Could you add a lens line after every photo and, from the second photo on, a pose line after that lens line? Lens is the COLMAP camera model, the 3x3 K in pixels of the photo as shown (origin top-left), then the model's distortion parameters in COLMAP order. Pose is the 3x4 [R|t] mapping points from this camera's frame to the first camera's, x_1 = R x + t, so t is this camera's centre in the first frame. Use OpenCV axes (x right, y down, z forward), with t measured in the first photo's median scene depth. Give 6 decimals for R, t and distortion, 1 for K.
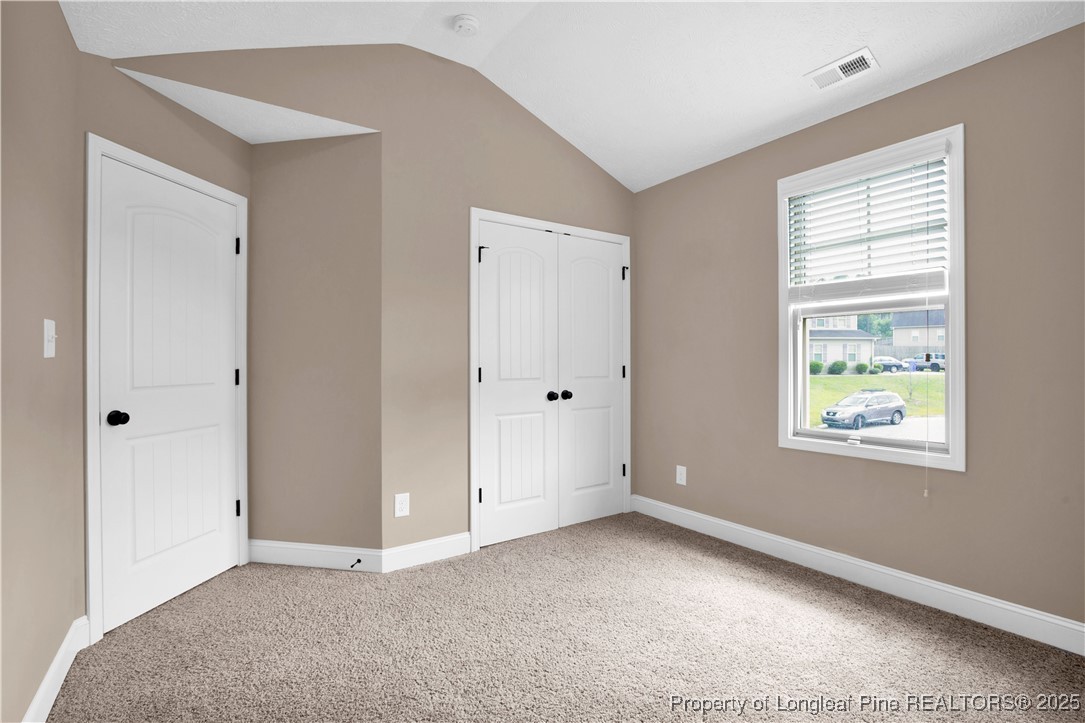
lens RADIAL K [[519.3, 0, 542.5], [0, 519.3, 361.5], [0, 0, 1]] dist [-0.027149, 0.000482]
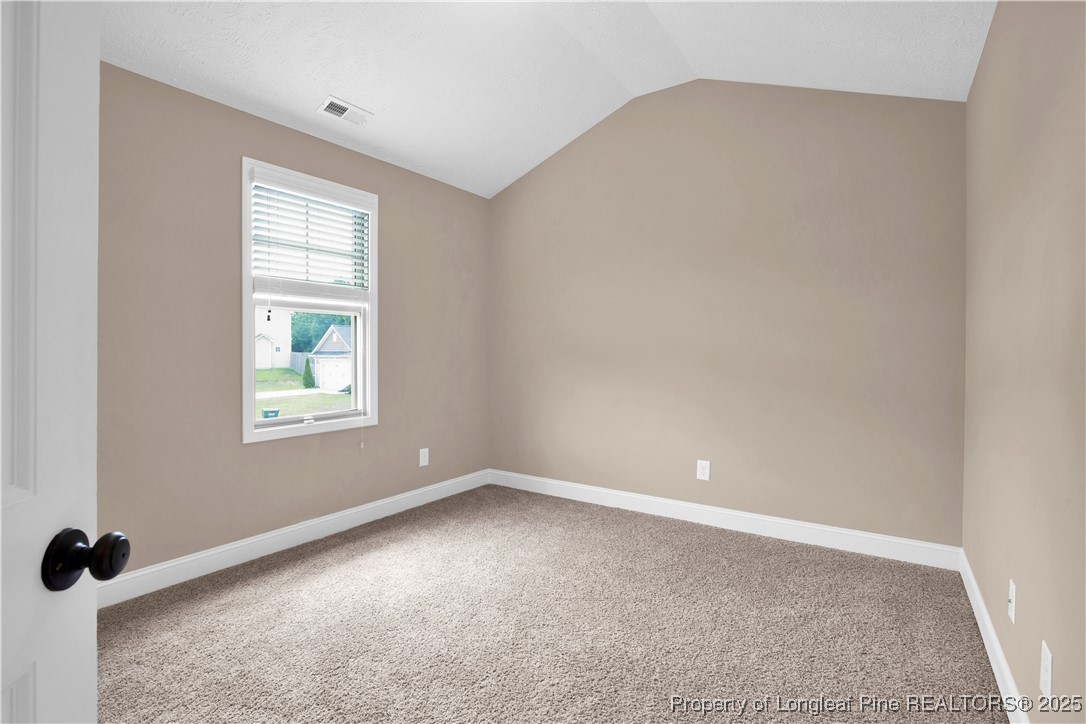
lens RADIAL K [[519.8, 0, 543.0], [0, 519.8, 362.0], [0, 0, 1]] dist [-0.027149, 0.000482]
pose [[-0.368297, -0.019453, 0.929505, -0.702304], [-0.002075, 0.999796, 0.020102, -0.003333], [-0.929706, 0.005475, -0.368262, 0.976112]]
